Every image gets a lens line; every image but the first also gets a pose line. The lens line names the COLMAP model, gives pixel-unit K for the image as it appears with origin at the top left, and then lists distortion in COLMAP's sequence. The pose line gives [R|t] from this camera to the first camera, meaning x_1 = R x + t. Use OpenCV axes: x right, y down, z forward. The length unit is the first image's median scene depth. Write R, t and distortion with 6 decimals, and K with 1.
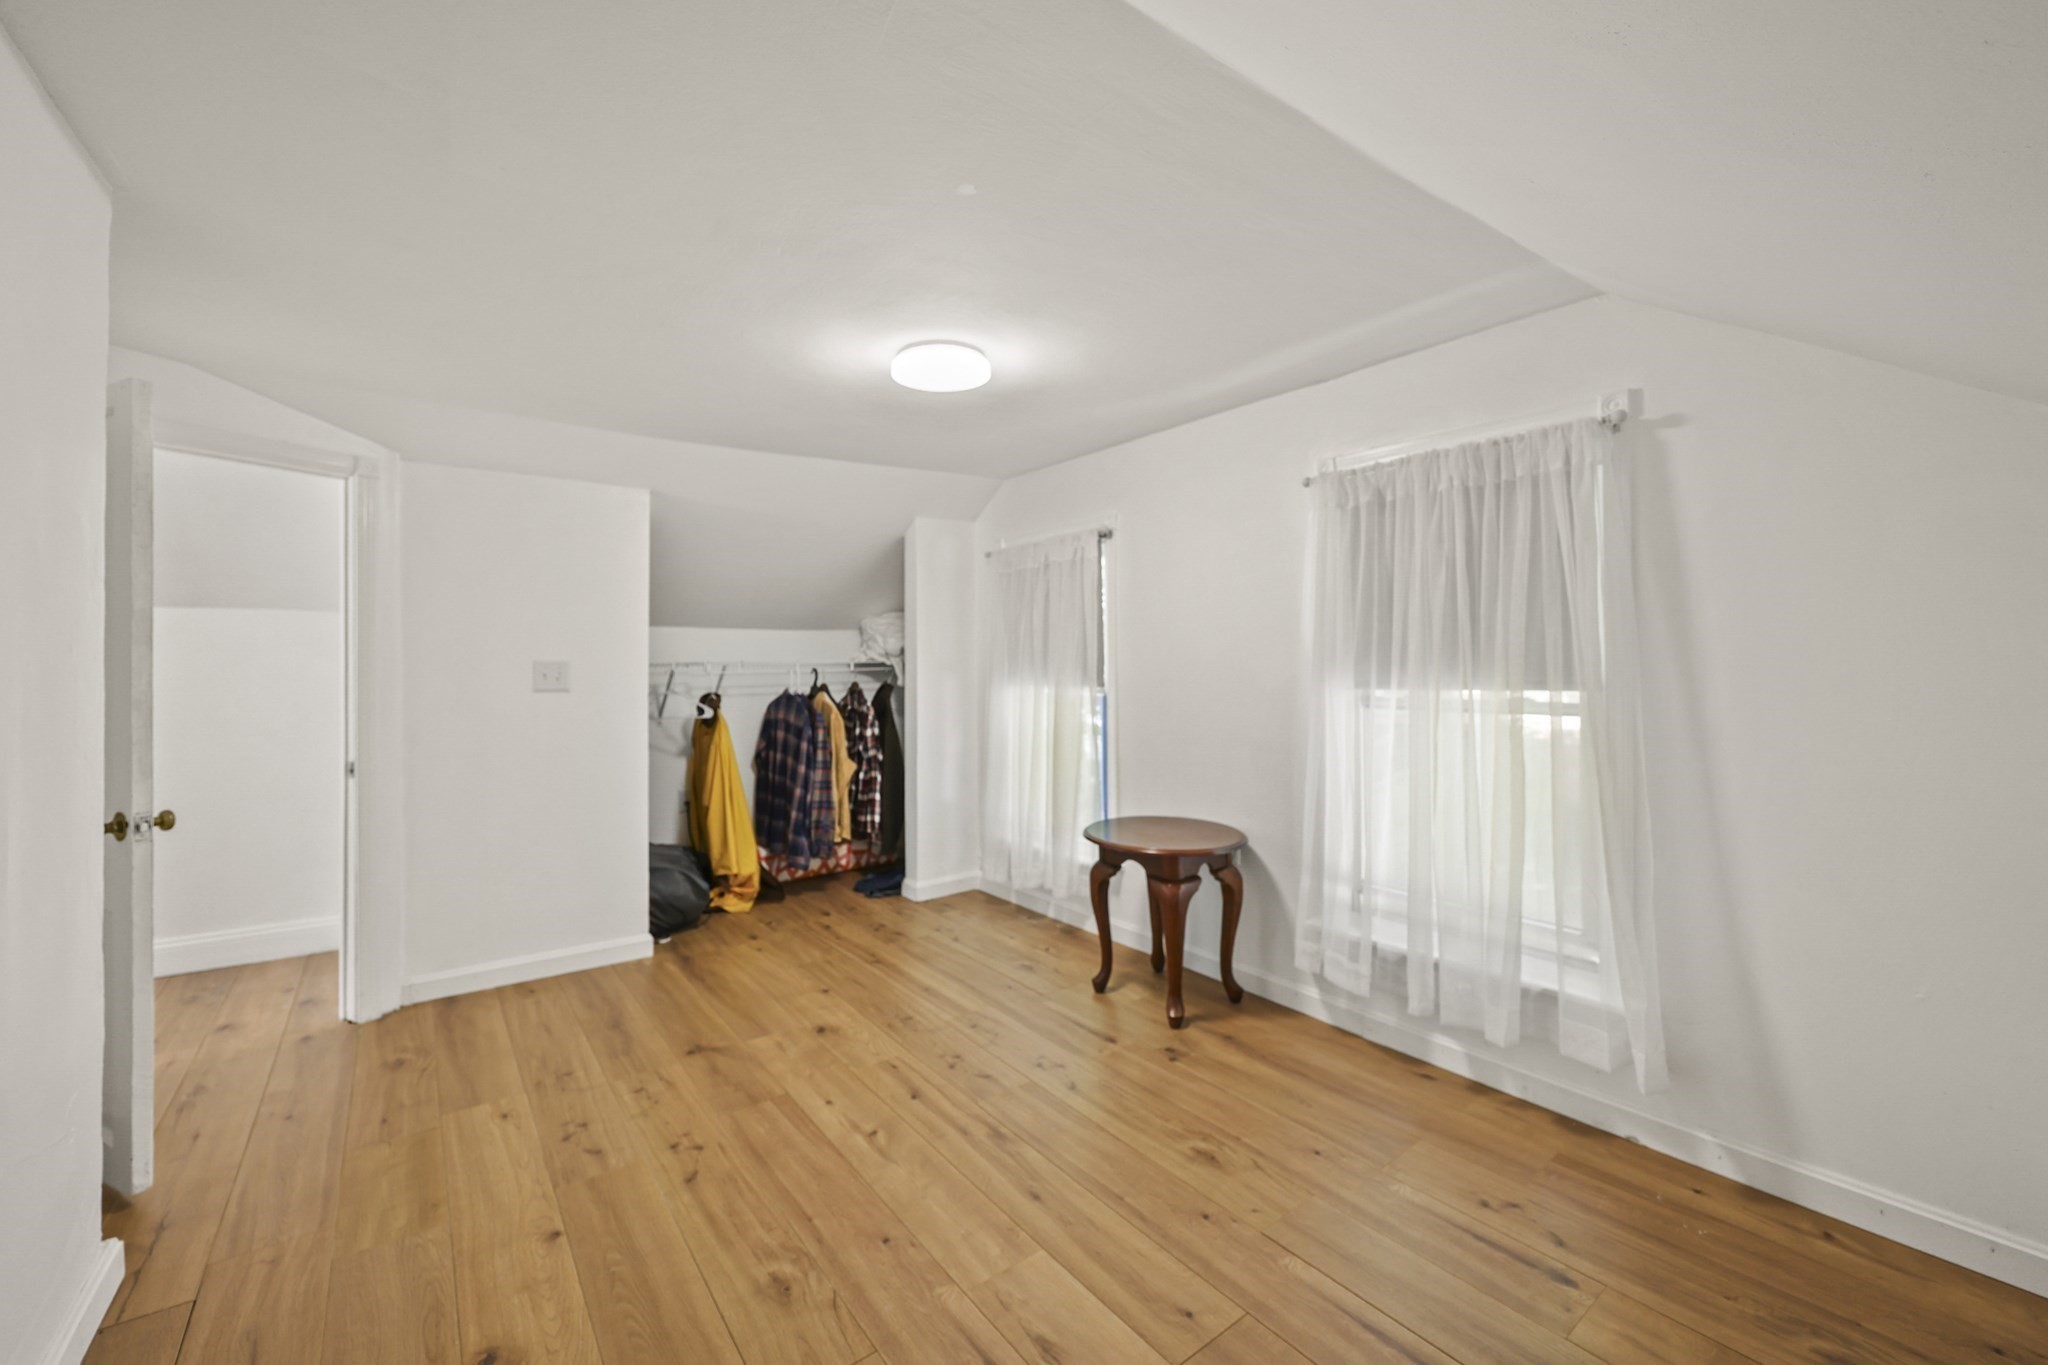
lens RADIAL K [[827.2, 0, 1028.6], [0, 827.2, 689.2], [0, 0, 1]] dist [0.001387, 0.000031]
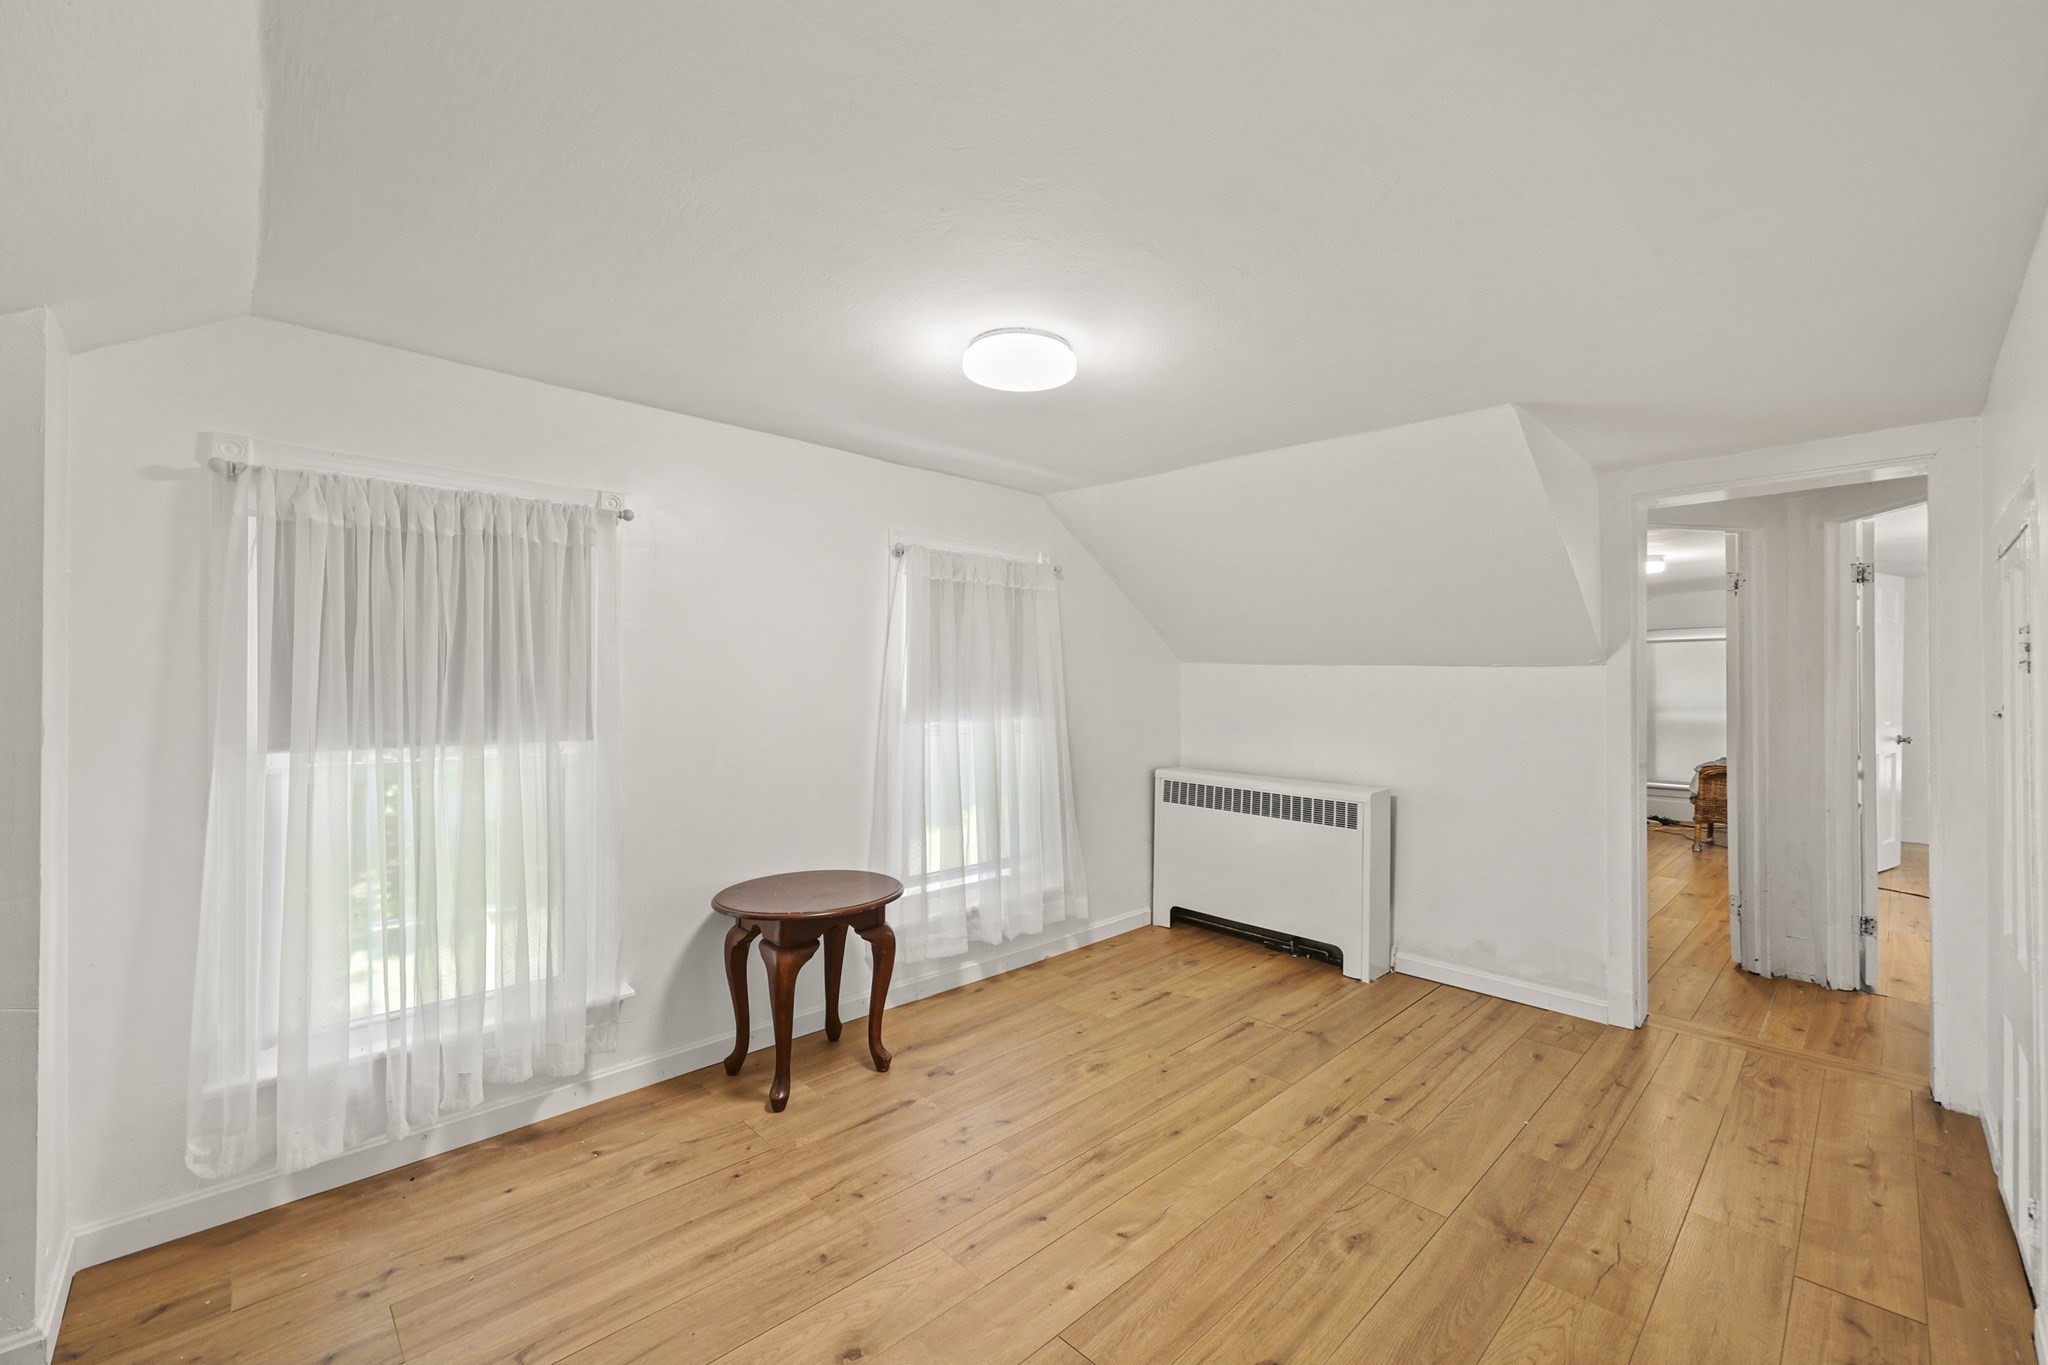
lens RADIAL K [[827.2, 0, 1028.6], [0, 827.2, 689.2], [0, 0, 1]] dist [0.001387, 0.000031]
pose [[-0.123312, 0.009139, 0.992326, -1.074115], [0.031644, 0.999485, -0.005273, -0.049281], [-0.991863, 0.030751, -0.123538, 1.203981]]
